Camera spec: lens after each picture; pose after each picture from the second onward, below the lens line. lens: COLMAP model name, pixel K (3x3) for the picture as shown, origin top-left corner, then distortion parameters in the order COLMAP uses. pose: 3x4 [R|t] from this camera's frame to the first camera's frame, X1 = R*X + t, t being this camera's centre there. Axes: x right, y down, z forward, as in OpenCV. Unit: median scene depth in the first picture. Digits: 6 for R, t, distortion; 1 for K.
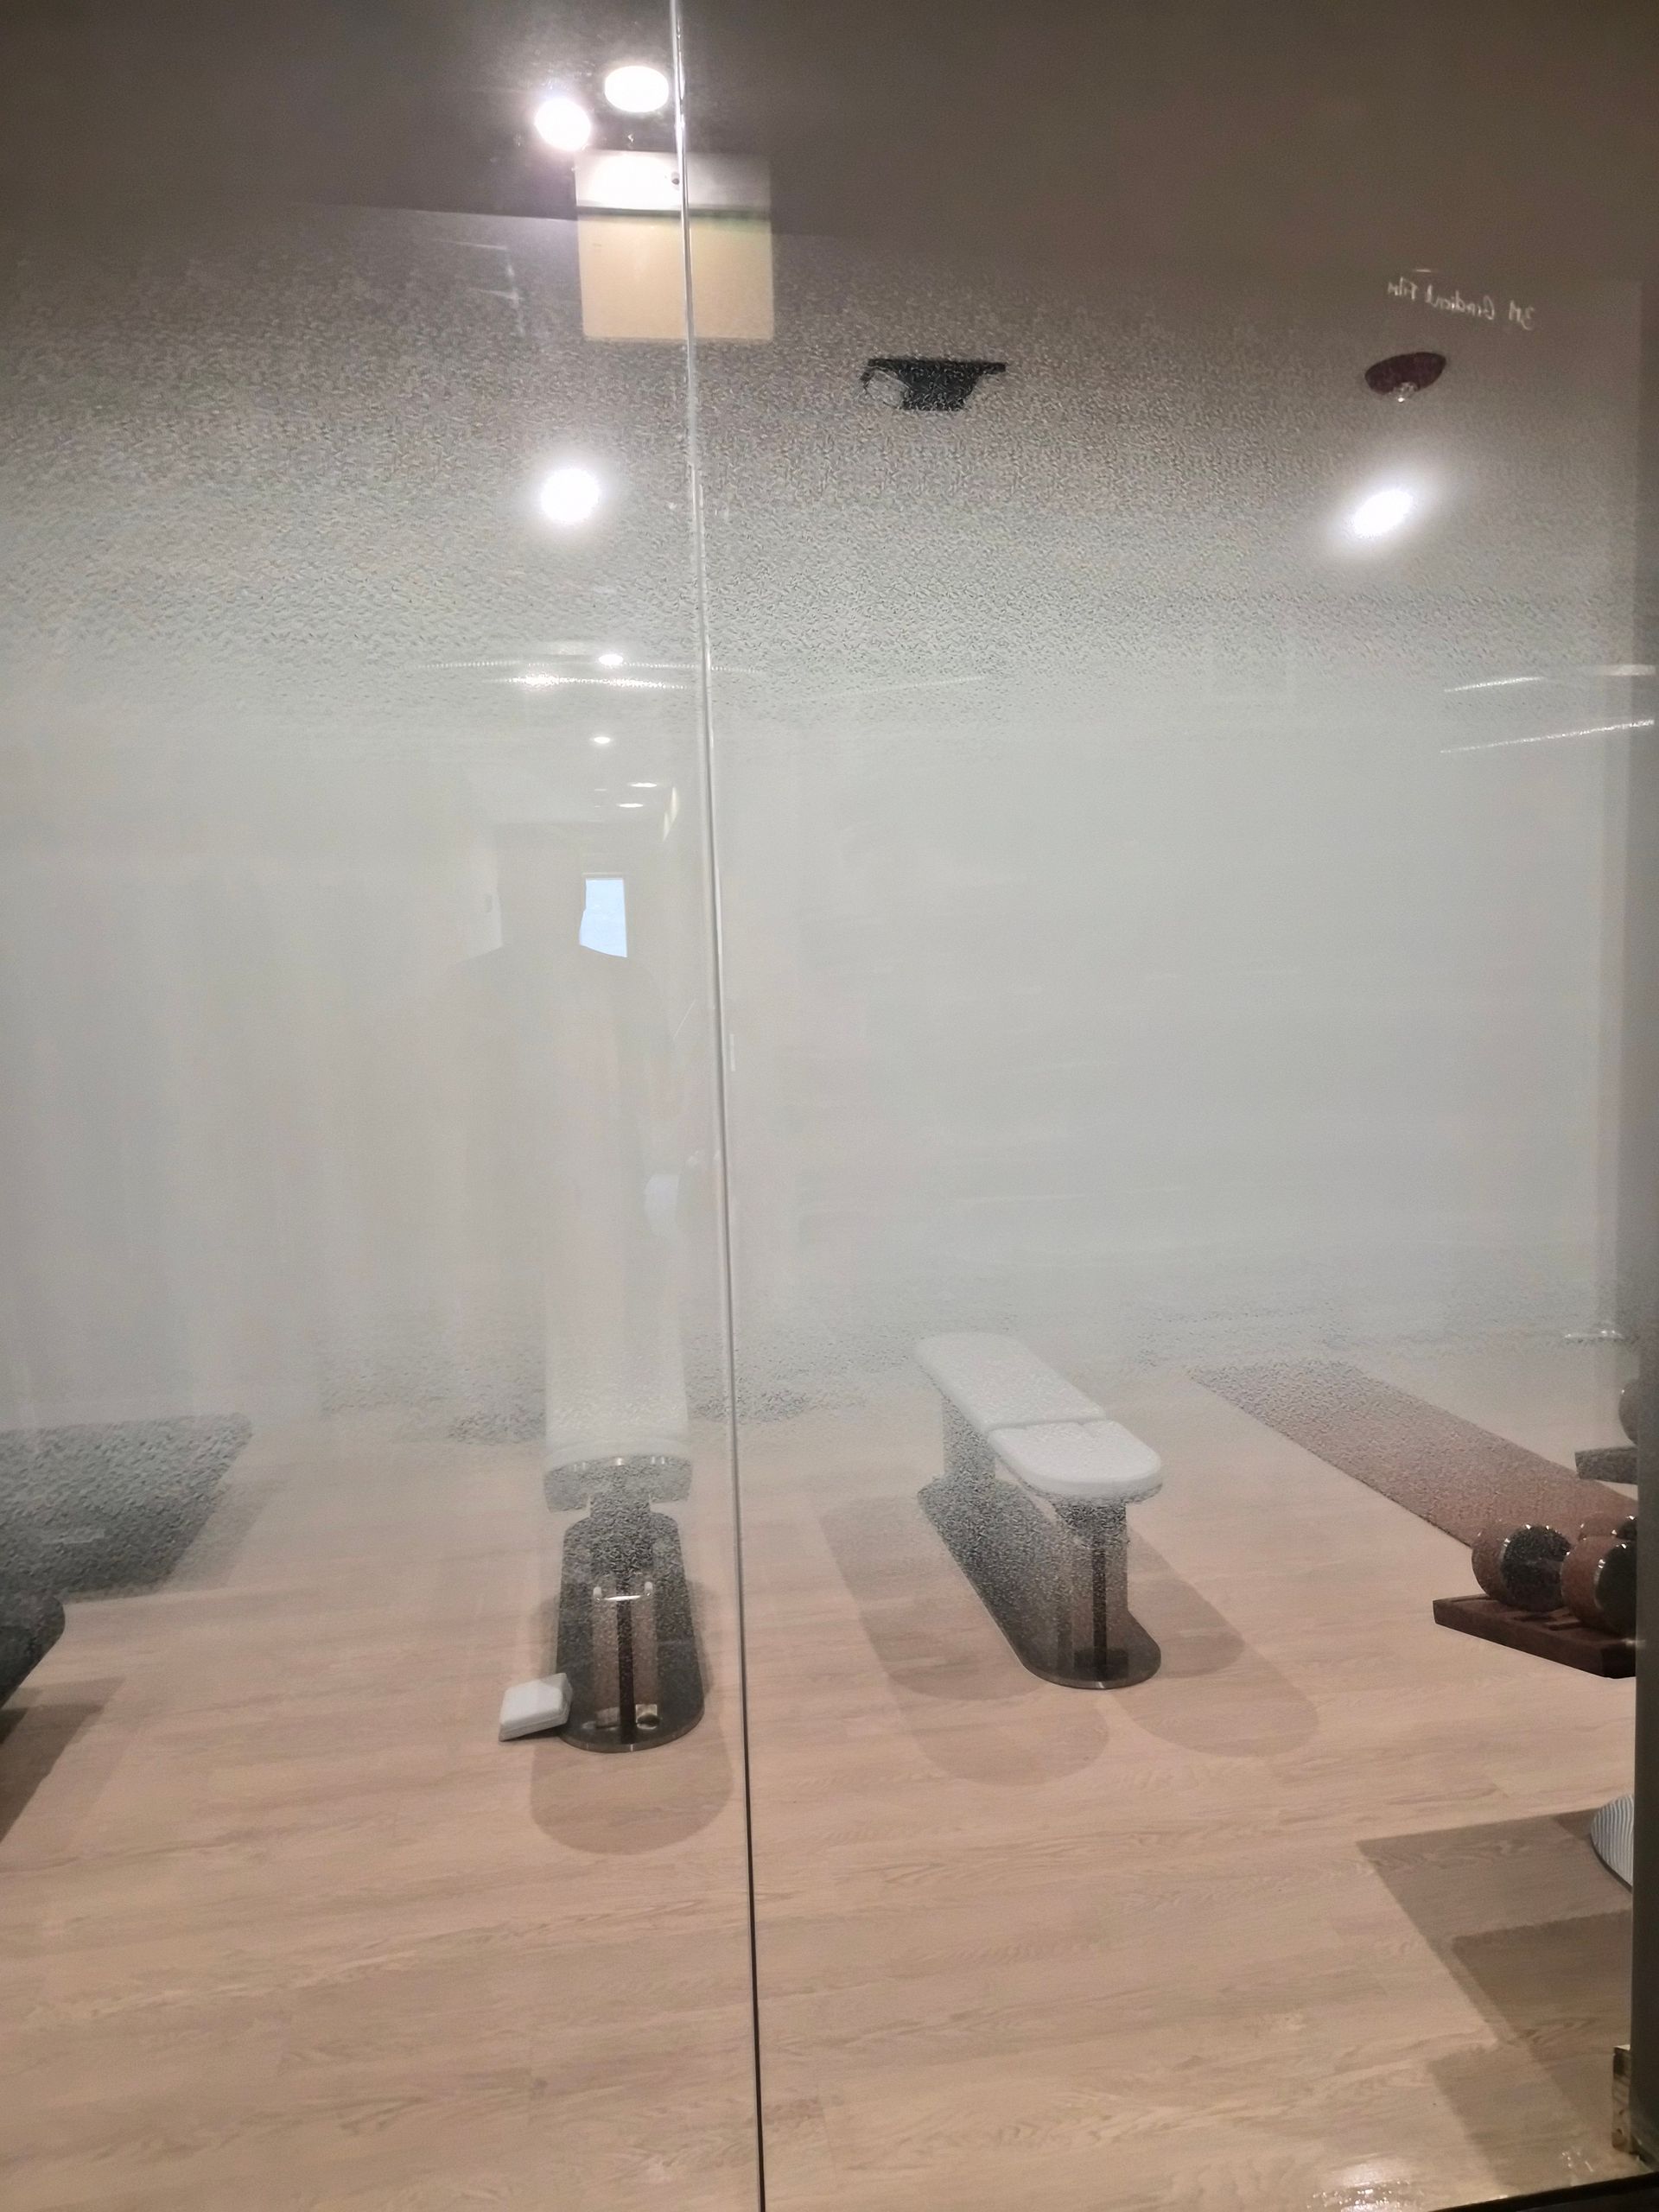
lens RADIAL K [[1486.1, 0, 831.7], [0, 1486.1, 1151.7], [0, 0, 1]] dist [0.055745, -0.051472]
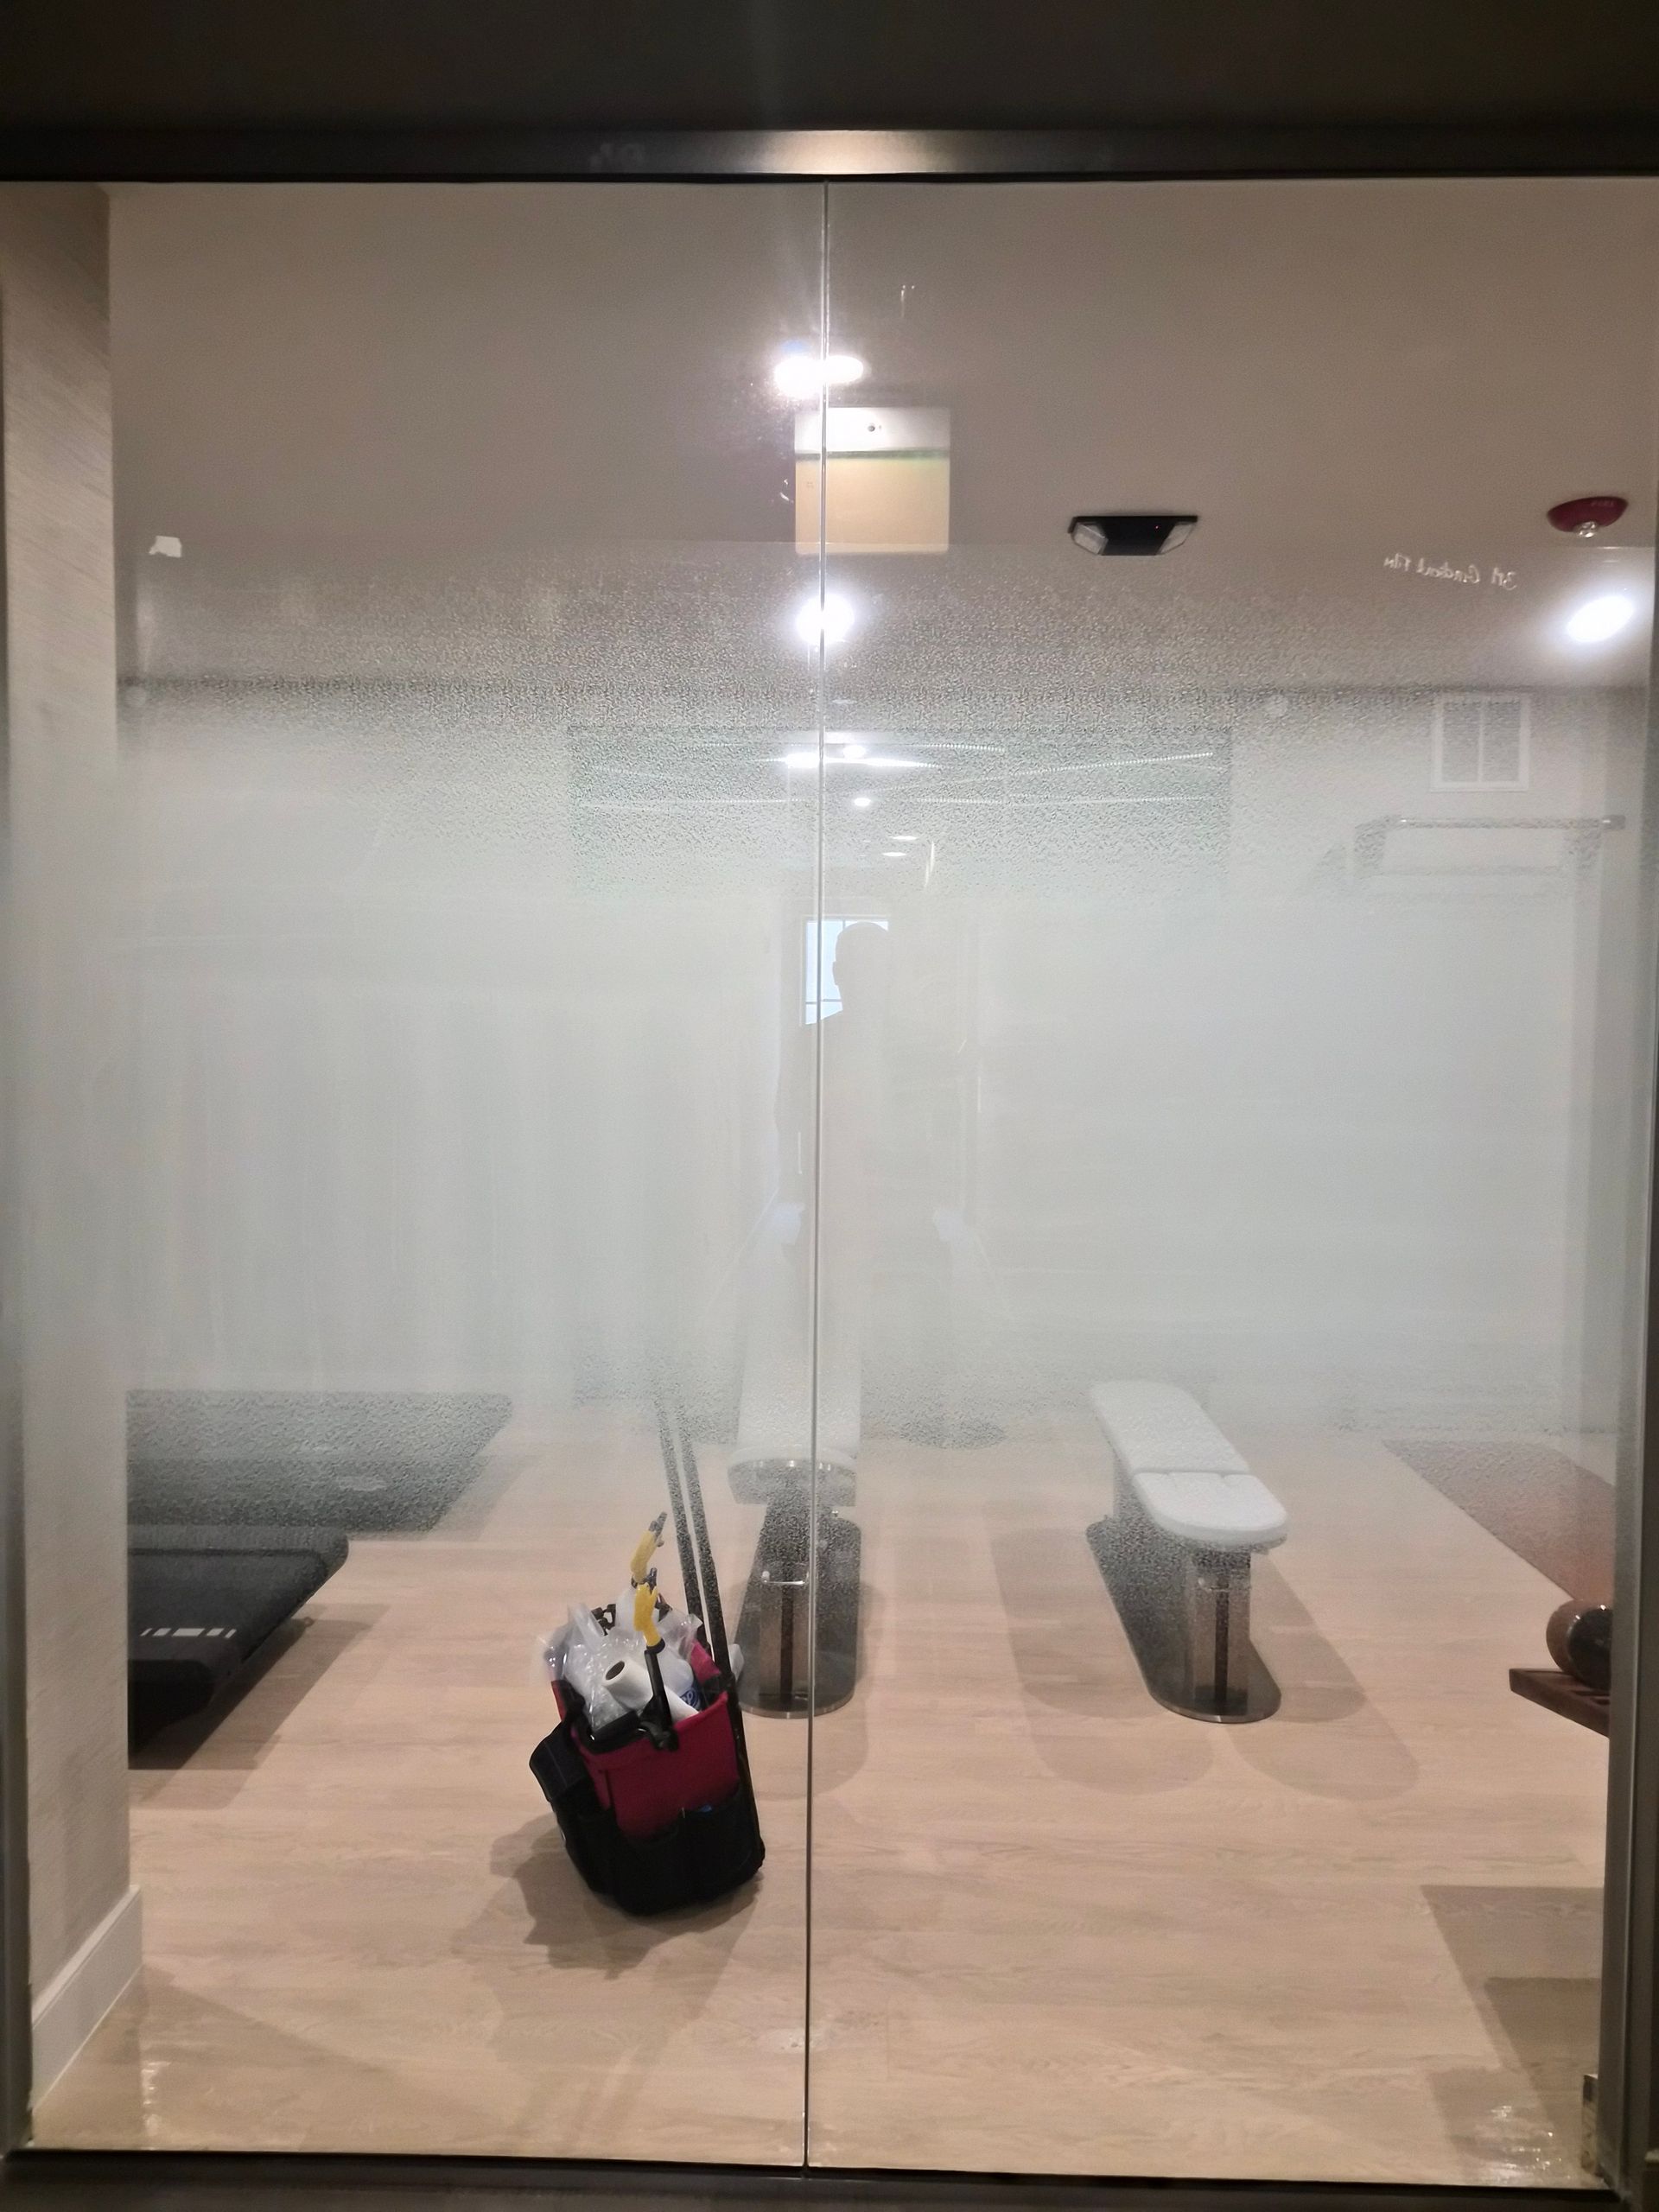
lens RADIAL K [[1523.0, 0, 829.5], [0, 1523.0, 1106.0], [0, 0, 1]] dist [0.049450, -0.051141]
pose [[0.978540, 0.053221, -0.199065, 0.109429], [-0.061871, 0.997380, -0.037482, -0.027510], [0.196548, 0.048994, 0.979269, -0.171492]]
